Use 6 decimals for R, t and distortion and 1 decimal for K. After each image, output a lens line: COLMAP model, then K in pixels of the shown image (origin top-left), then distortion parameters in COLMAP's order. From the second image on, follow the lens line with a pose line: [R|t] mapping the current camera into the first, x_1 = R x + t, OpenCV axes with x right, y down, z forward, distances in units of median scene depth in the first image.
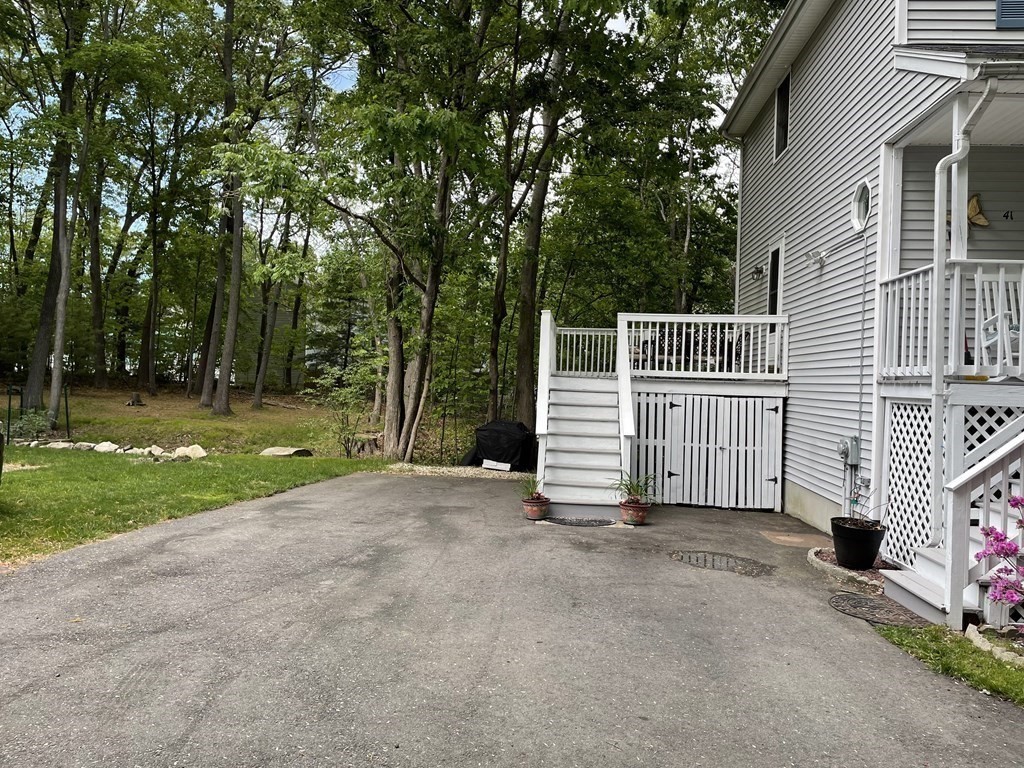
lens RADIAL K [[767.7, 0, 513.9], [0, 767.7, 385.8], [0, 0, 1]] dist [0.053656, -0.060777]
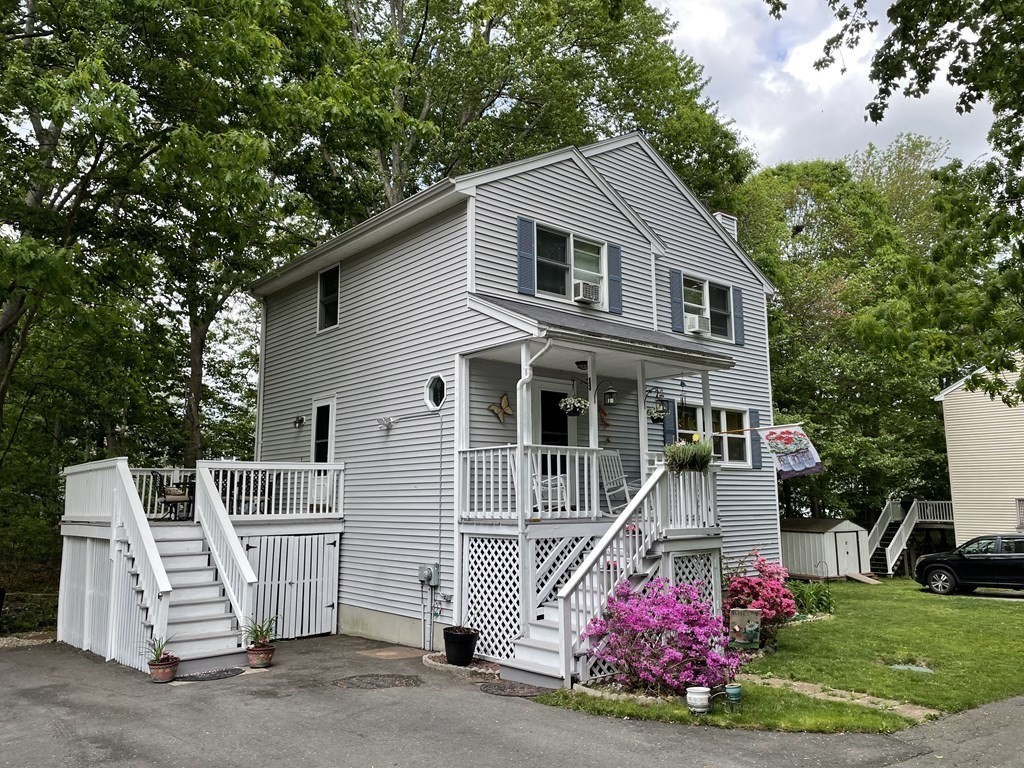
lens RADIAL K [[767.7, 0, 514.3], [0, 767.7, 376.4], [0, 0, 1]] dist [0.053656, -0.060777]
pose [[0.700470, 0.075903, 0.709634, -0.406937], [0.034992, 0.989480, -0.140375, -0.058961], [-0.712824, 0.123160, 0.690445, -0.048607]]
